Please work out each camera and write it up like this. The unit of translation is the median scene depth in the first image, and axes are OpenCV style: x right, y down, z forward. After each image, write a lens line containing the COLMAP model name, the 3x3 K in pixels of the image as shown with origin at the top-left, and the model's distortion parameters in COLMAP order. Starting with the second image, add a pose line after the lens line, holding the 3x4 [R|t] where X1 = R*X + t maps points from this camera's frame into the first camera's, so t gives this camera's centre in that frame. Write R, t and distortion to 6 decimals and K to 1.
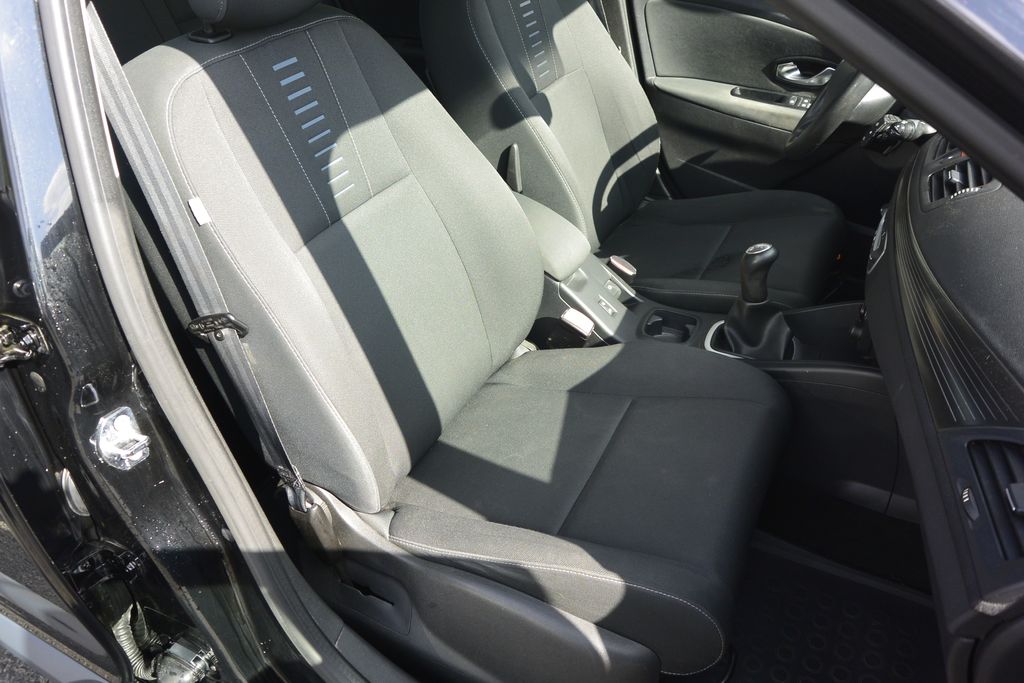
lens RADIAL K [[789.2, 0, 511.7], [0, 789.2, 343.1], [0, 0, 1]] dist [-0.013236, 0.030327]
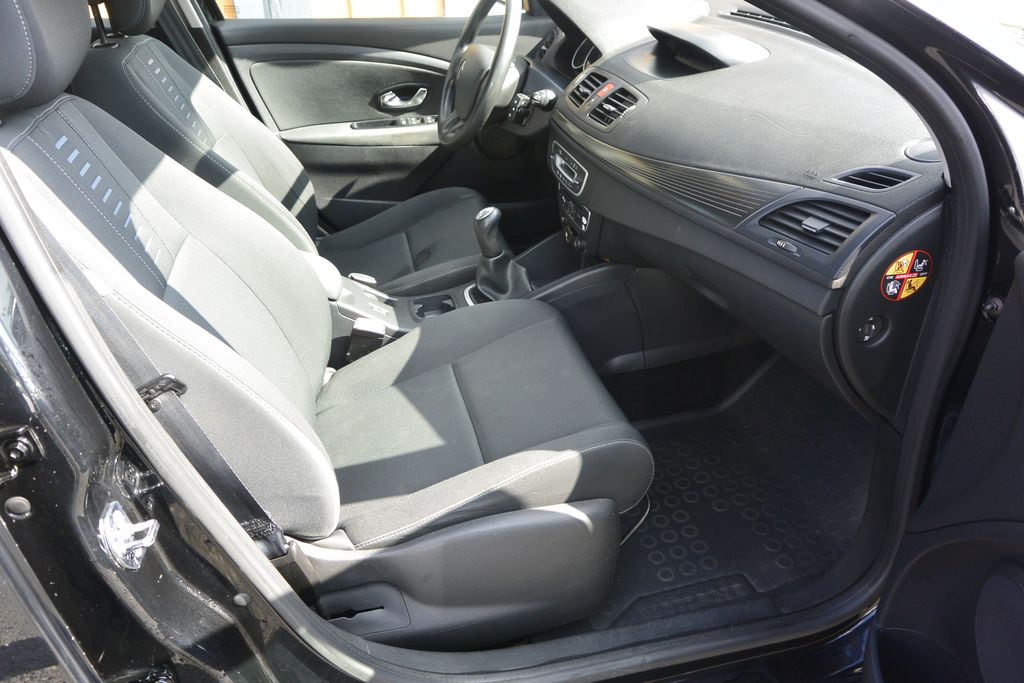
lens RADIAL K [[789.2, 0, 513.5], [0, 789.2, 343.1], [0, 0, 1]] dist [-0.013236, 0.030327]
pose [[0.763542, -0.358661, 0.536997, -0.344248], [0.415659, 0.909374, 0.016358, 0.056121], [-0.494198, 0.210718, 0.843425, -0.014362]]
